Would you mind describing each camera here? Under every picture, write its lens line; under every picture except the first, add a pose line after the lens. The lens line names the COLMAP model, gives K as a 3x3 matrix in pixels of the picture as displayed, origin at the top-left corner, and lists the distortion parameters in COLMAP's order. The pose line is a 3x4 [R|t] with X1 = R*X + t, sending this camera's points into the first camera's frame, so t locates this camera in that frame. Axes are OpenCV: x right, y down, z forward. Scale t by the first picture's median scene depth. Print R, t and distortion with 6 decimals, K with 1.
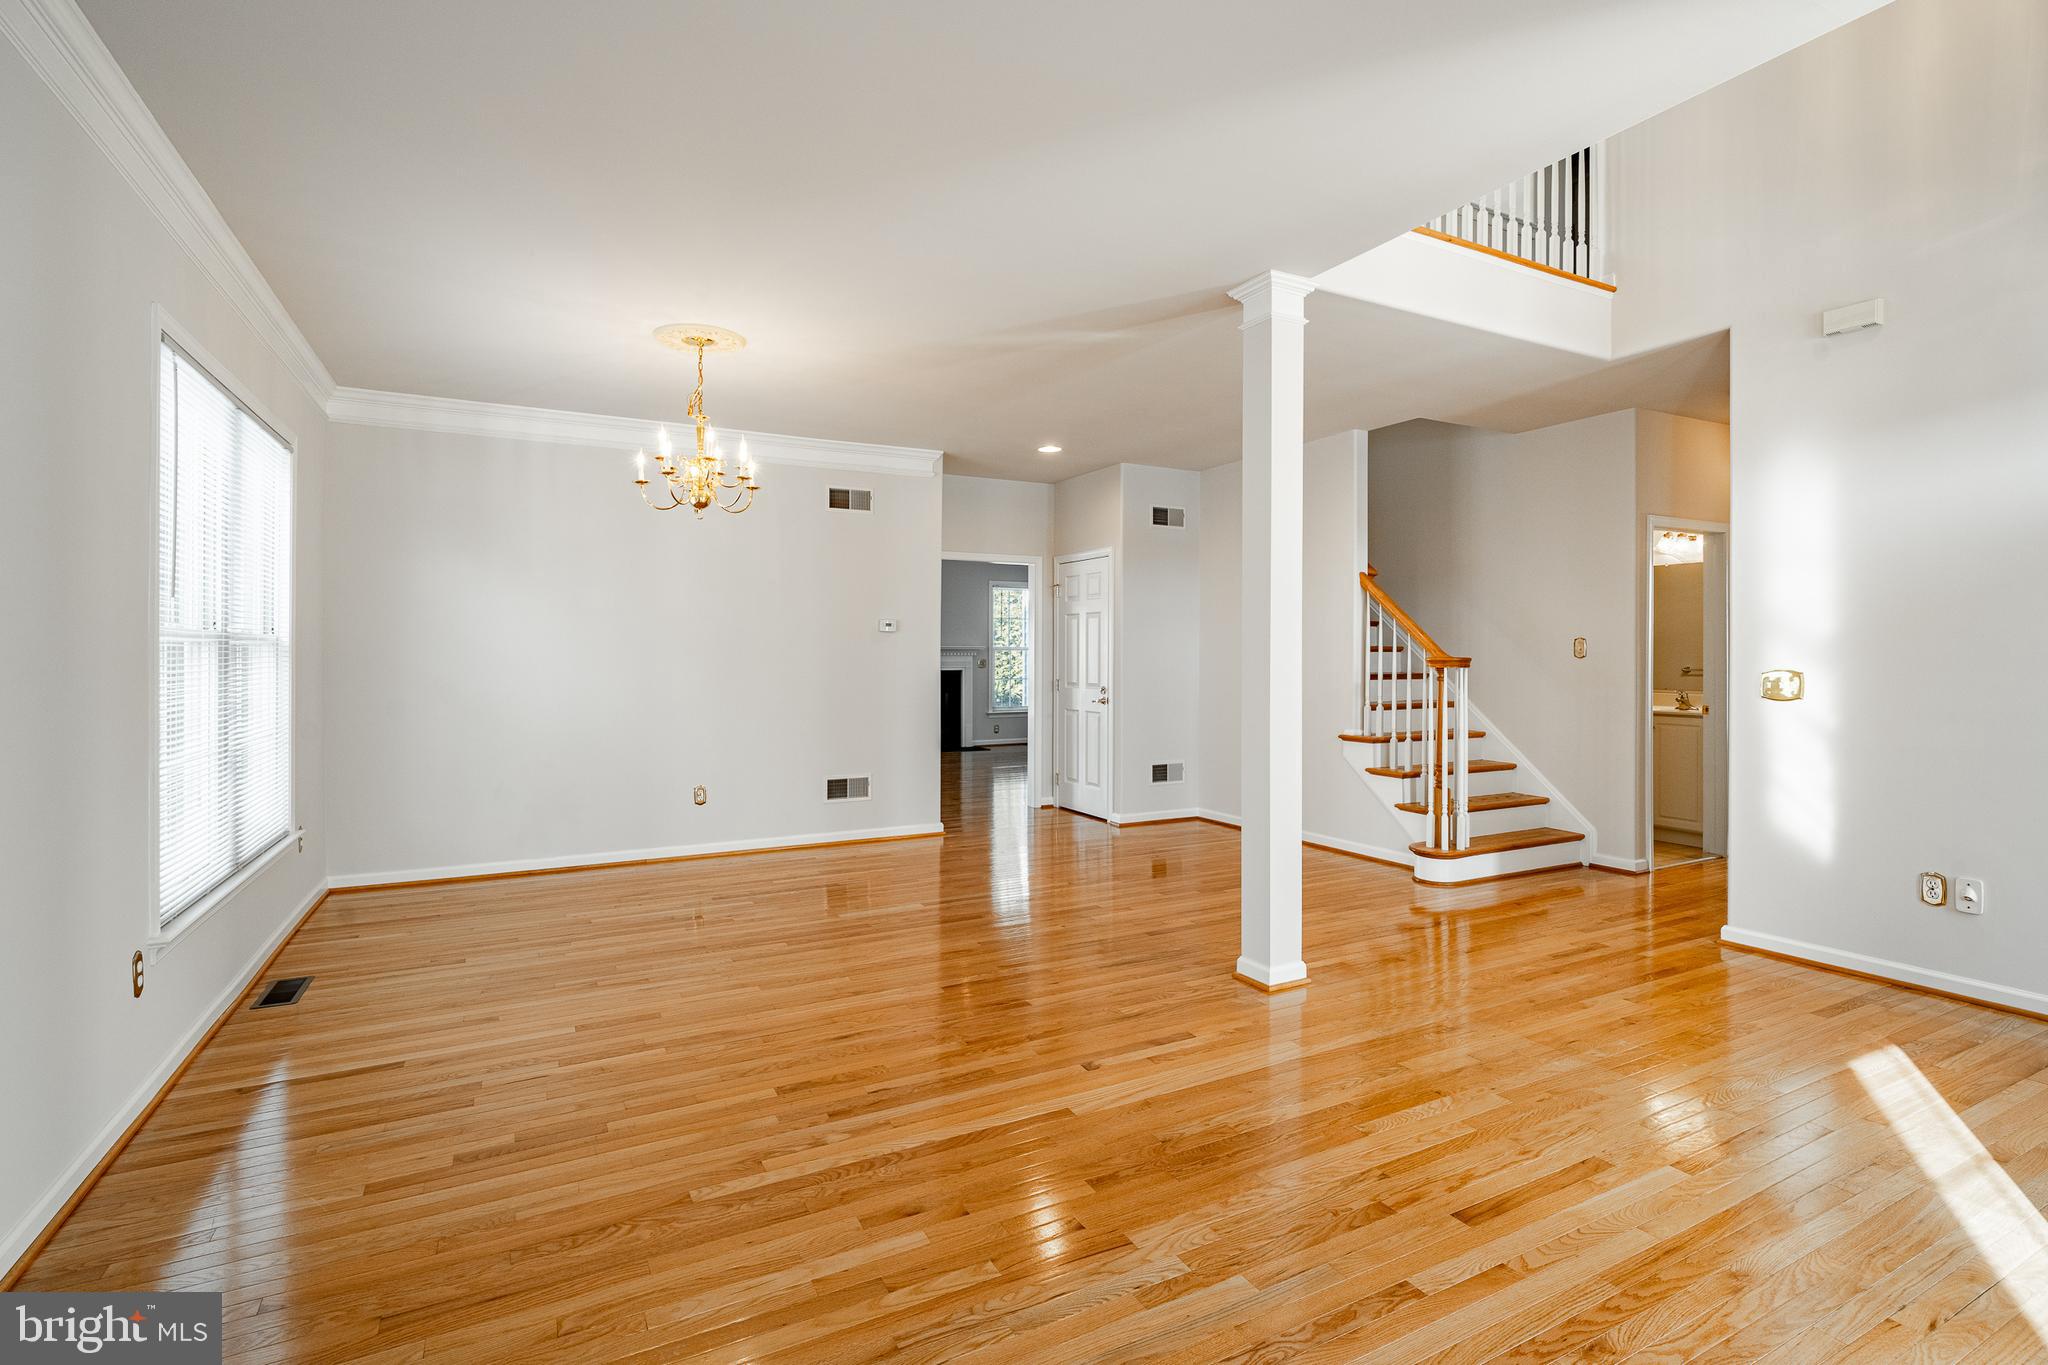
lens RADIAL K [[929.3, 0, 1041.5], [0, 929.3, 672.7], [0, 0, 1]] dist [-0.001333, 0.000944]
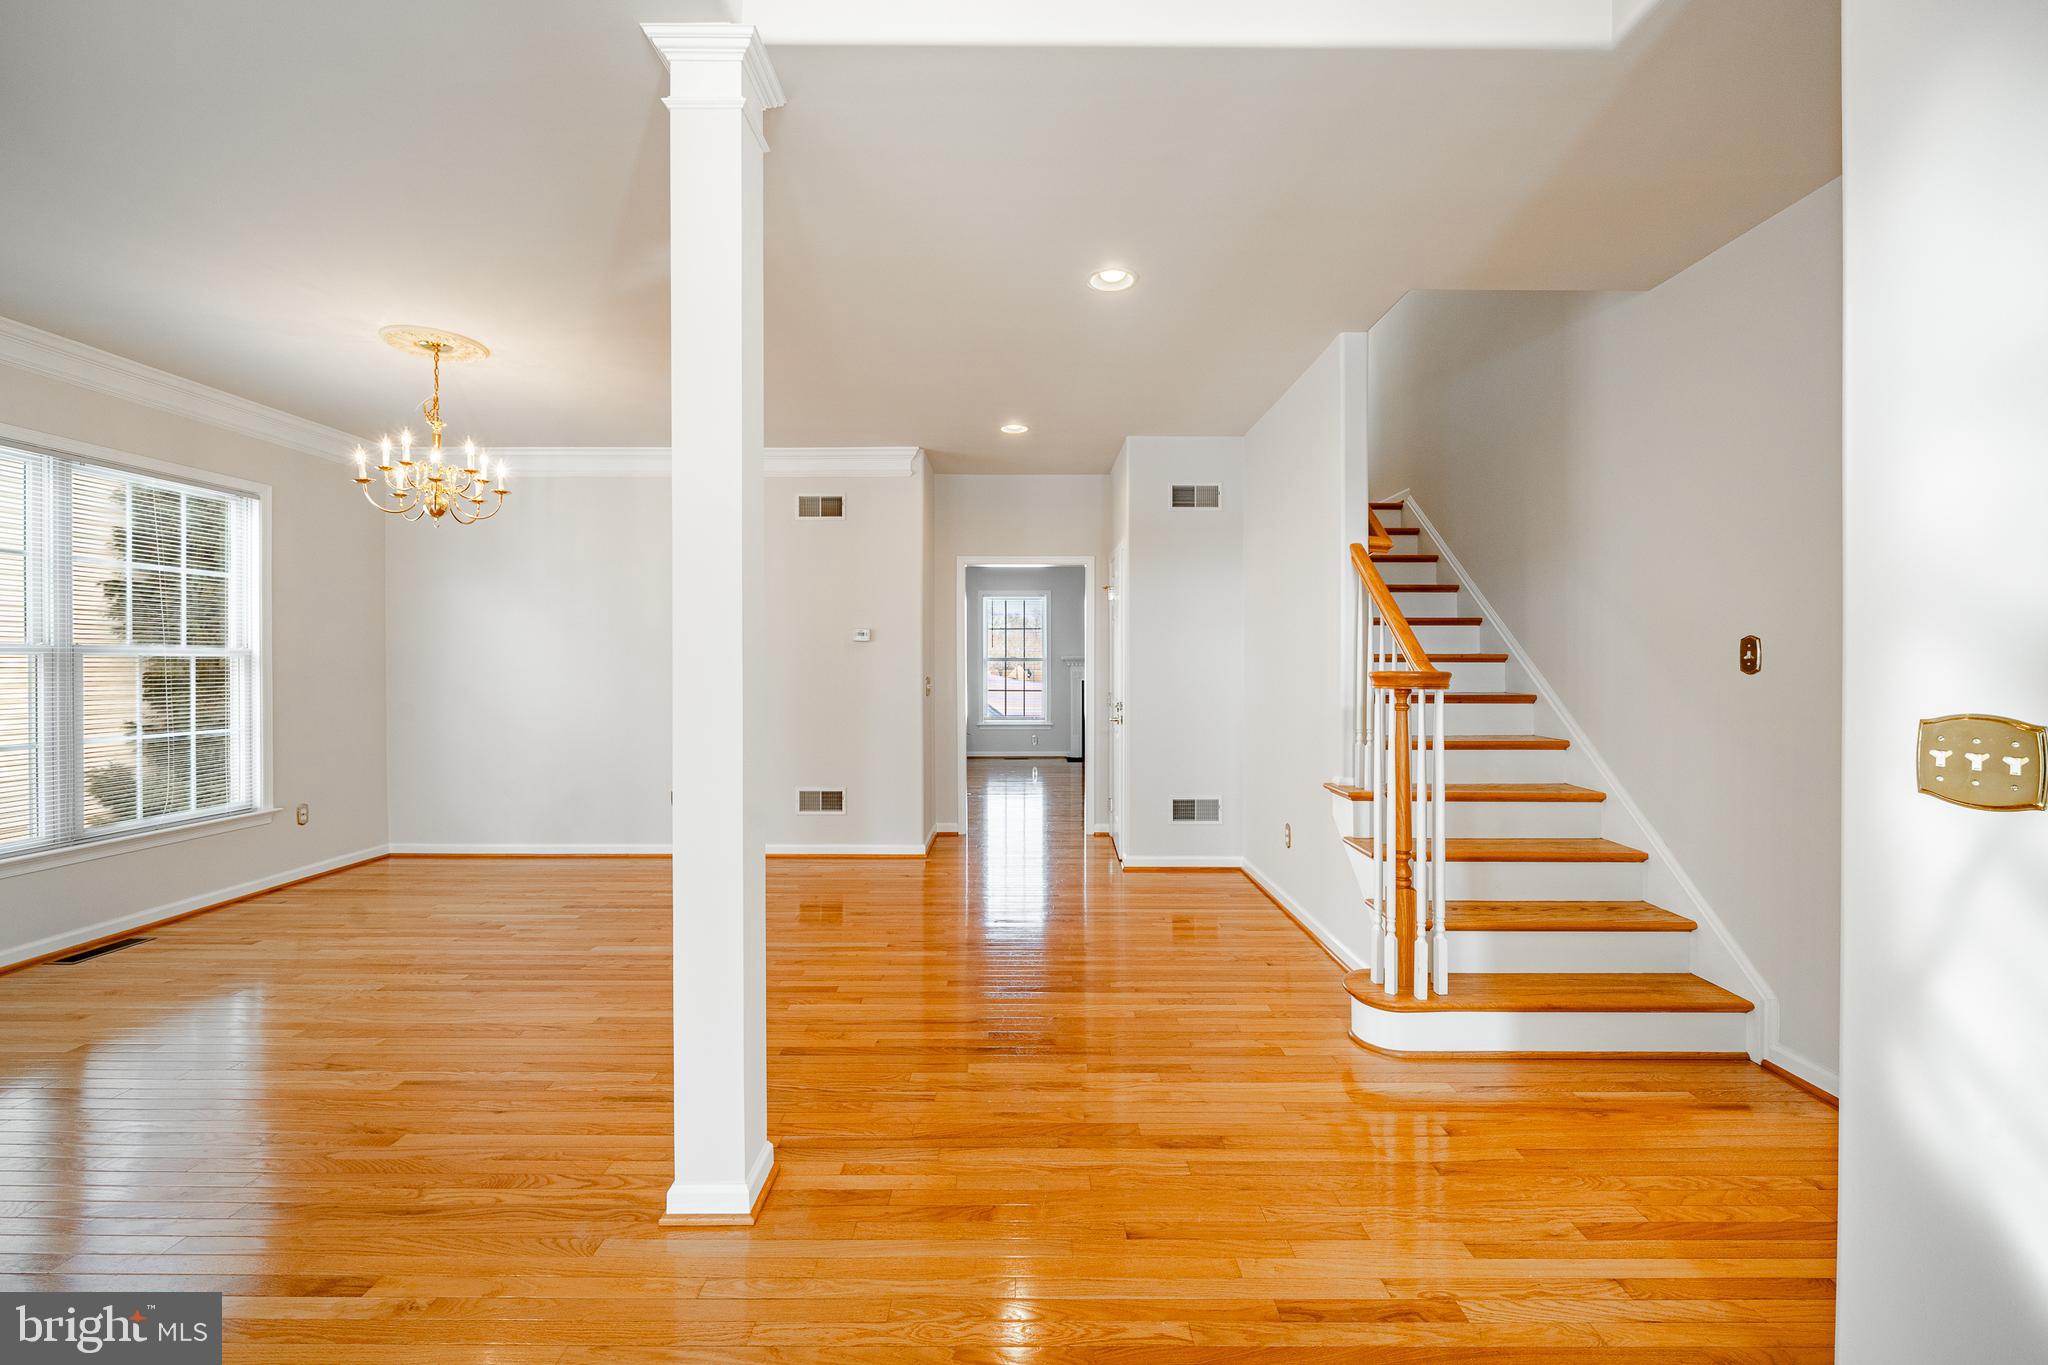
lens RADIAL K [[801.7, 0, 1025.7], [0, 801.7, 674.2], [0, 0, 1]] dist [-0.002507, -0.000952]
pose [[0.885721, 0.006327, -0.464175, 0.422682], [-0.010191, 0.999931, -0.005816, -0.007984], [0.464106, 0.009882, 0.885725, 0.394533]]
